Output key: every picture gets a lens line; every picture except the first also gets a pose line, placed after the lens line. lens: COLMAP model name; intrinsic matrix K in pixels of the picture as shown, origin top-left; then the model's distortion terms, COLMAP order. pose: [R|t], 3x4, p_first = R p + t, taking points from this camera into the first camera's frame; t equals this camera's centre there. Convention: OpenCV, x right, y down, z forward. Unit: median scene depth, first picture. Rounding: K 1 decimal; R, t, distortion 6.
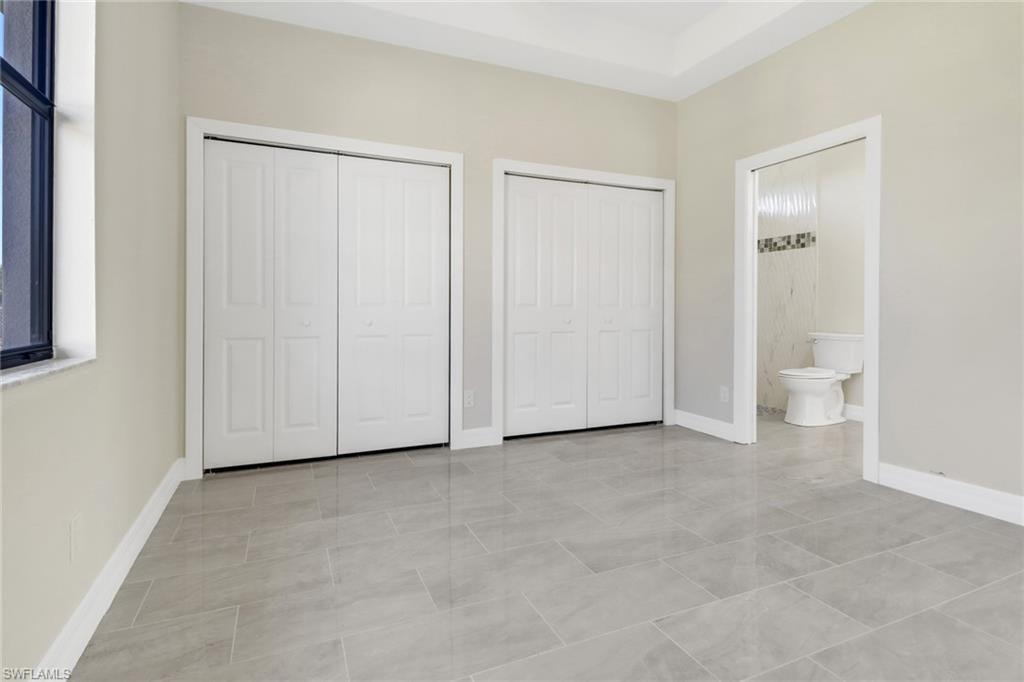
lens RADIAL K [[587.3, 0, 305.0], [0, 587.3, 315.8], [0, 0, 1]] dist [0.010384, -0.001696]
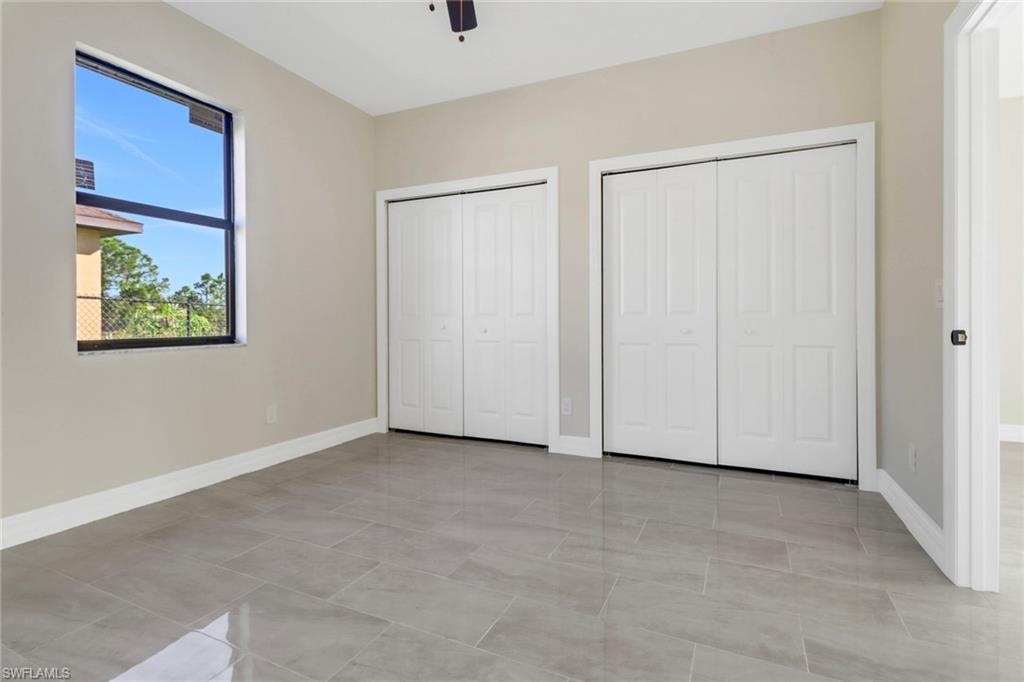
lens RADIAL K [[502.6, 0, 506.0], [0, 502.6, 323.7], [0, 0, 1]] dist [-0.000402, -0.000337]
pose [[0.655633, 0.004627, -0.755066, 0.862357], [-0.000640, 0.999984, 0.005572, -0.006273], [0.755080, -0.003170, 0.655625, 0.352644]]
